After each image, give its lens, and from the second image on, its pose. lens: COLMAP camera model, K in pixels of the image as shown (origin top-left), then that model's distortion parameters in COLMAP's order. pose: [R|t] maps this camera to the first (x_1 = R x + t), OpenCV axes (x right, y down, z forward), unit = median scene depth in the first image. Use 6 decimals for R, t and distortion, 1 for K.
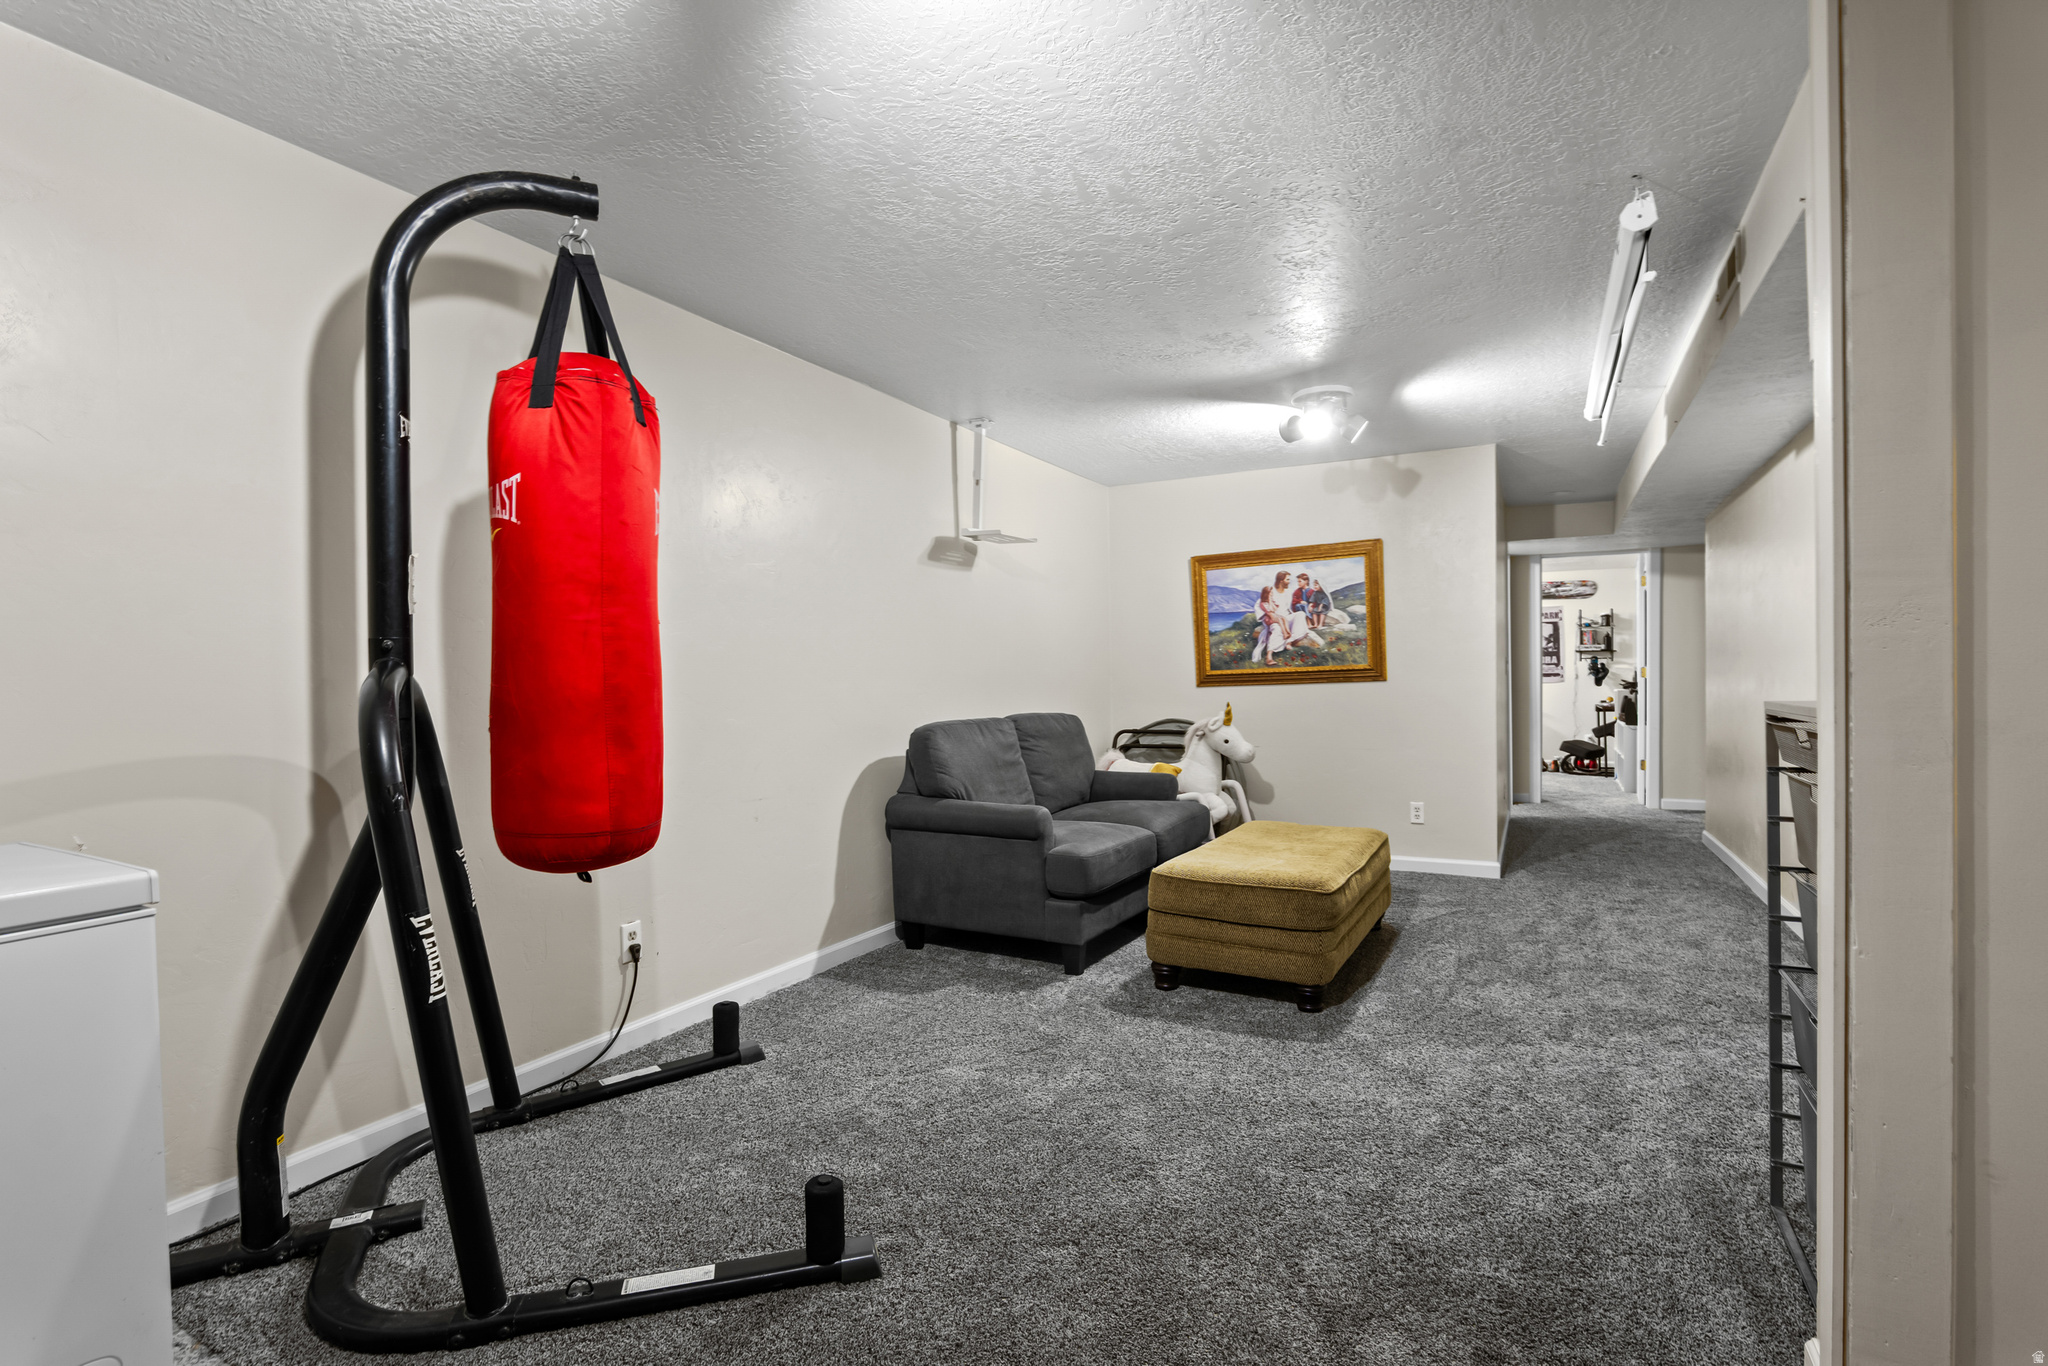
lens RADIAL K [[952.4, 0, 1022.3], [0, 952.4, 683.1], [0, 0, 1]] dist [-0.015346, 0.002175]
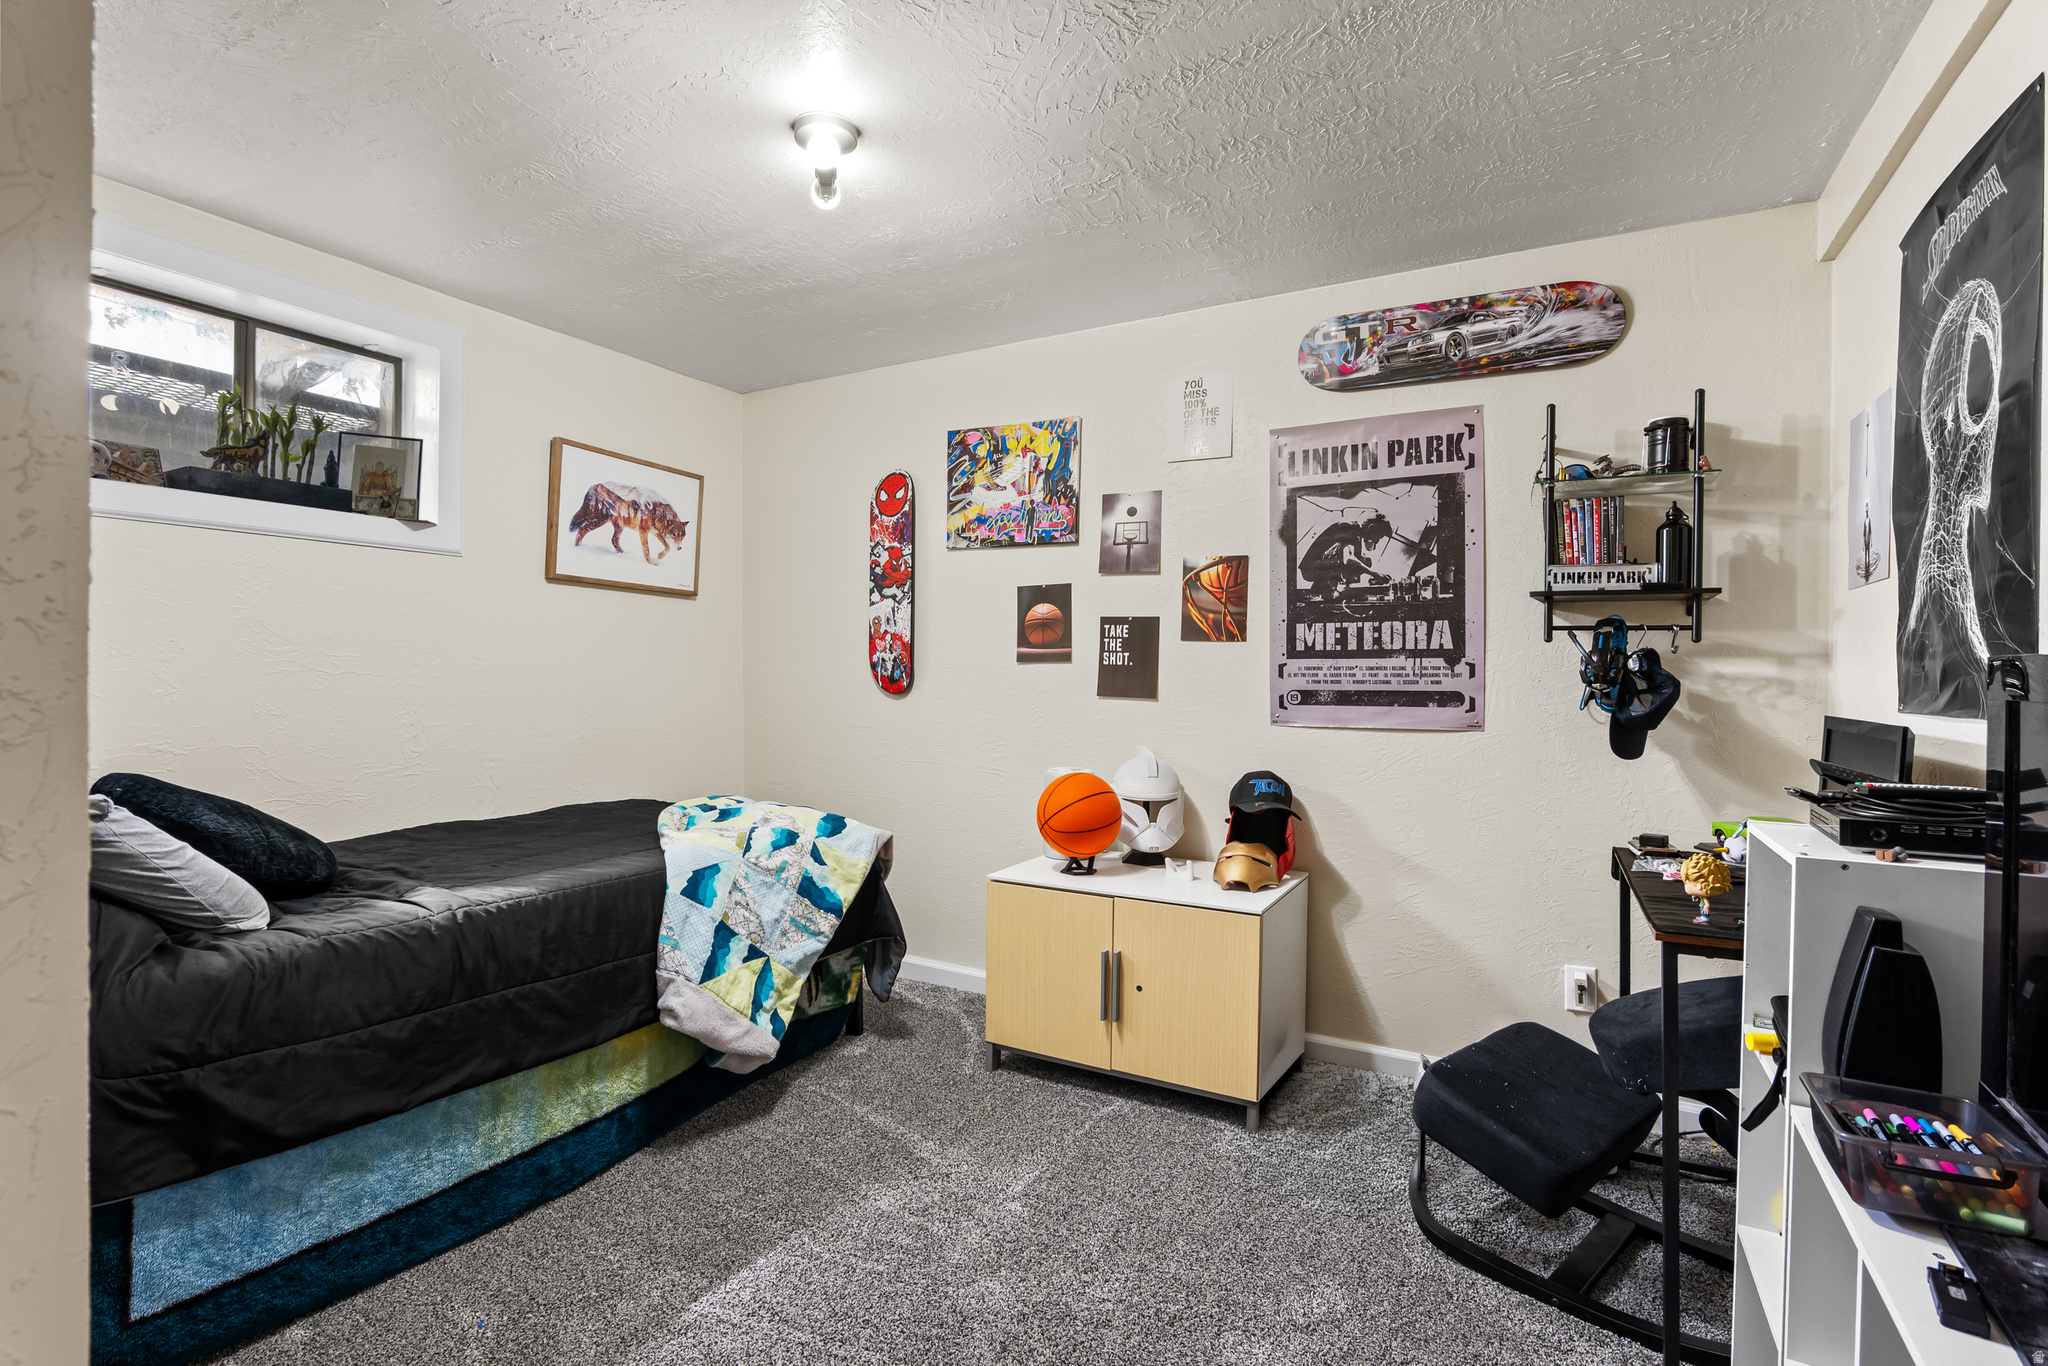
lens RADIAL K [[952.4, 0, 1026.5], [0, 952.4, 676.4], [0, 0, 1]] dist [-0.015346, 0.002175]
pose [[0.999459, 0.023273, -0.023241, 0.472433], [-0.023441, 0.999701, -0.006987, -0.010475], [0.023072, 0.007529, 0.999705, 0.775648]]
